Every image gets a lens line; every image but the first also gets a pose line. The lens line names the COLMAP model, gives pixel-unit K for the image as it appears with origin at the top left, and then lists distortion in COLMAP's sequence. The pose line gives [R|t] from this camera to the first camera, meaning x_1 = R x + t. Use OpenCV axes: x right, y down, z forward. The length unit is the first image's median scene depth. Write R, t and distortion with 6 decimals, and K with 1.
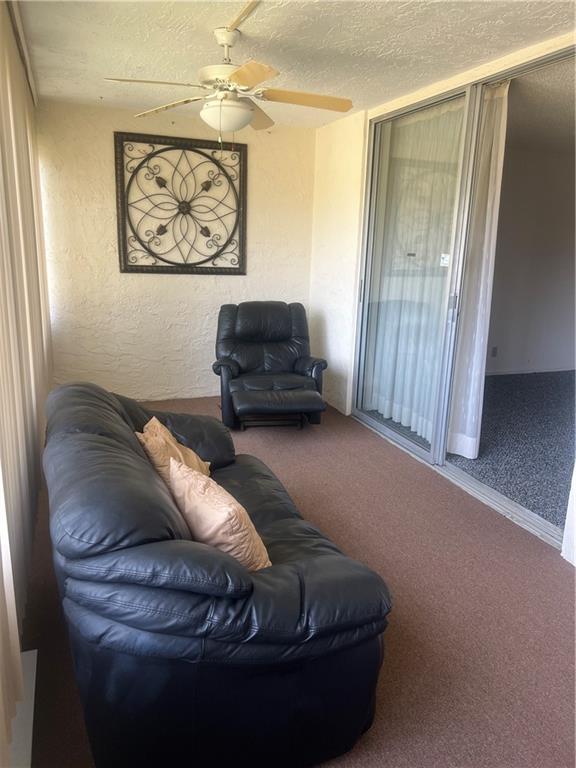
lens RADIAL K [[574.1, 0, 288.0], [0, 574.1, 384.0], [0, 0, 1]] dist [0.087086, -0.250670]
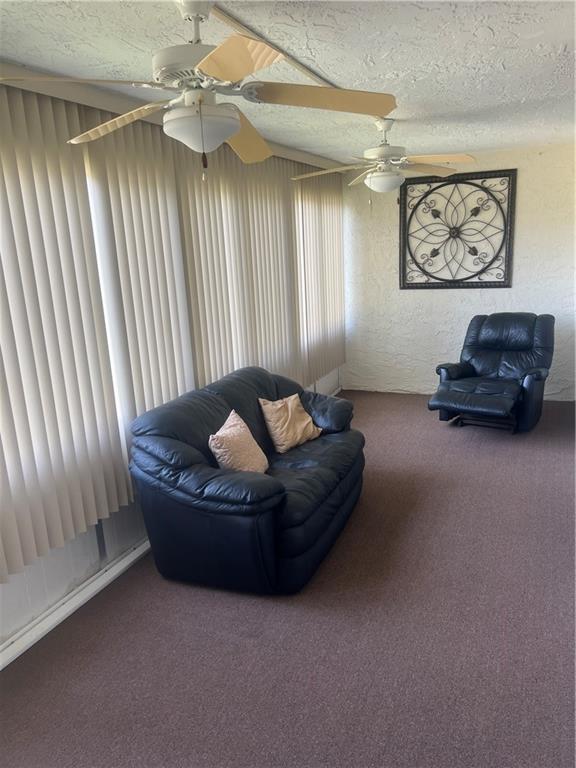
lens RADIAL K [[574.1, 0, 288.0], [0, 574.1, 384.0], [0, 0, 1]] dist [0.087086, -0.250670]
pose [[0.708837, 0.099851, -0.698269, 0.431428], [-0.096844, 0.994332, 0.043878, -0.018083], [0.698692, 0.036521, 0.714490, -0.063385]]
